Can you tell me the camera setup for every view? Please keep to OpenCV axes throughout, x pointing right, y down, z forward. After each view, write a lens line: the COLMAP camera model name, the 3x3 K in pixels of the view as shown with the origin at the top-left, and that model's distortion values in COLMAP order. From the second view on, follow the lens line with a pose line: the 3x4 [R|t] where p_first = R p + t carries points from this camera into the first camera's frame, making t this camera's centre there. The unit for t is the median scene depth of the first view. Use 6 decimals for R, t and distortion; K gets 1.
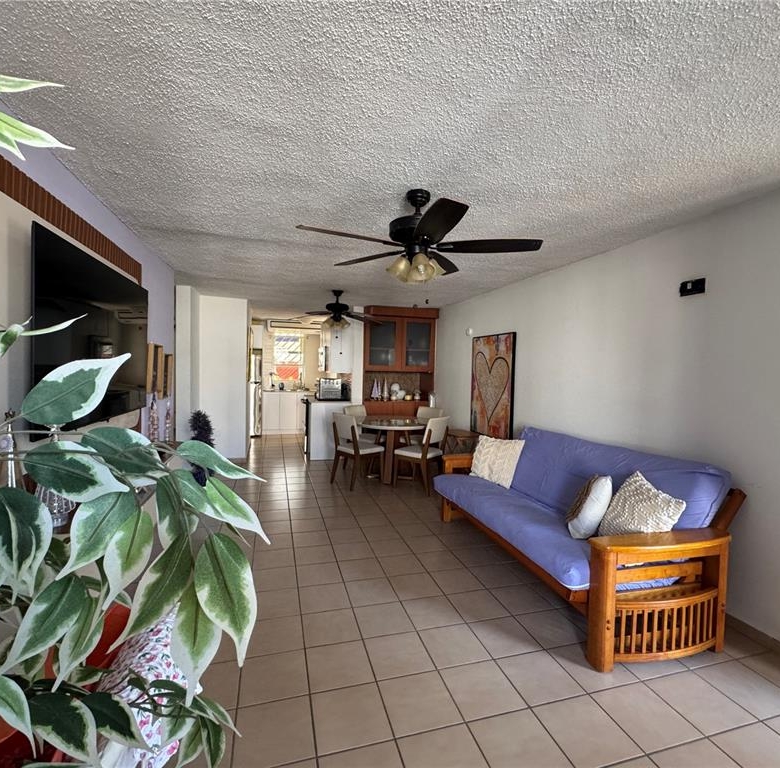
lens RADIAL K [[407.9, 0, 390.0], [0, 407.9, 384.0], [0, 0, 1]] dist [-0.020048, 0.014328]
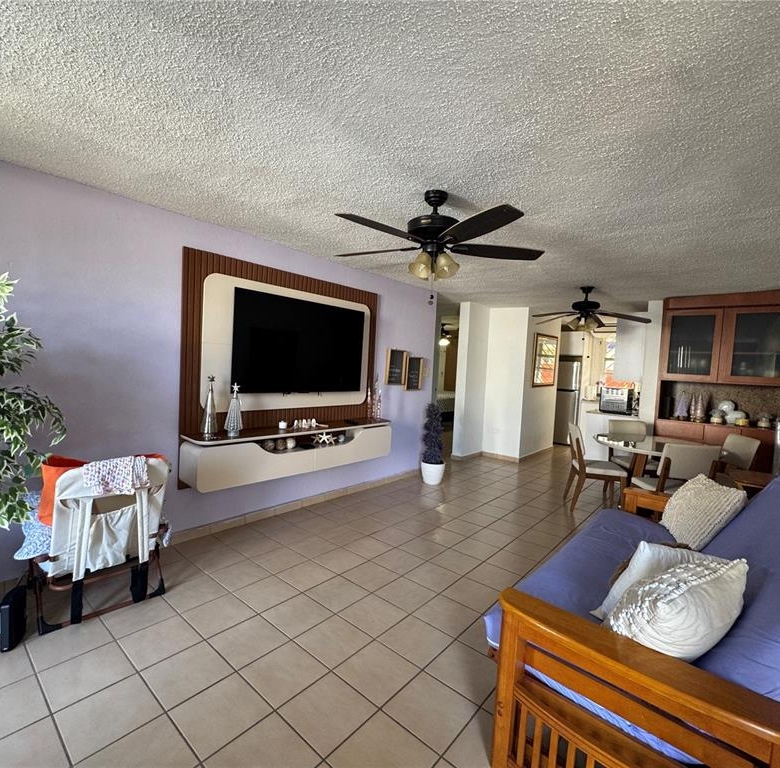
lens RADIAL K [[407.9, 0, 390.0], [0, 407.9, 384.0], [0, 0, 1]] dist [-0.020048, 0.014328]
pose [[0.562275, 0.044055, -0.825776, 0.375727], [-0.067972, 0.997663, 0.006942, 0.006974], [0.824152, 0.052226, 0.563956, 0.146301]]
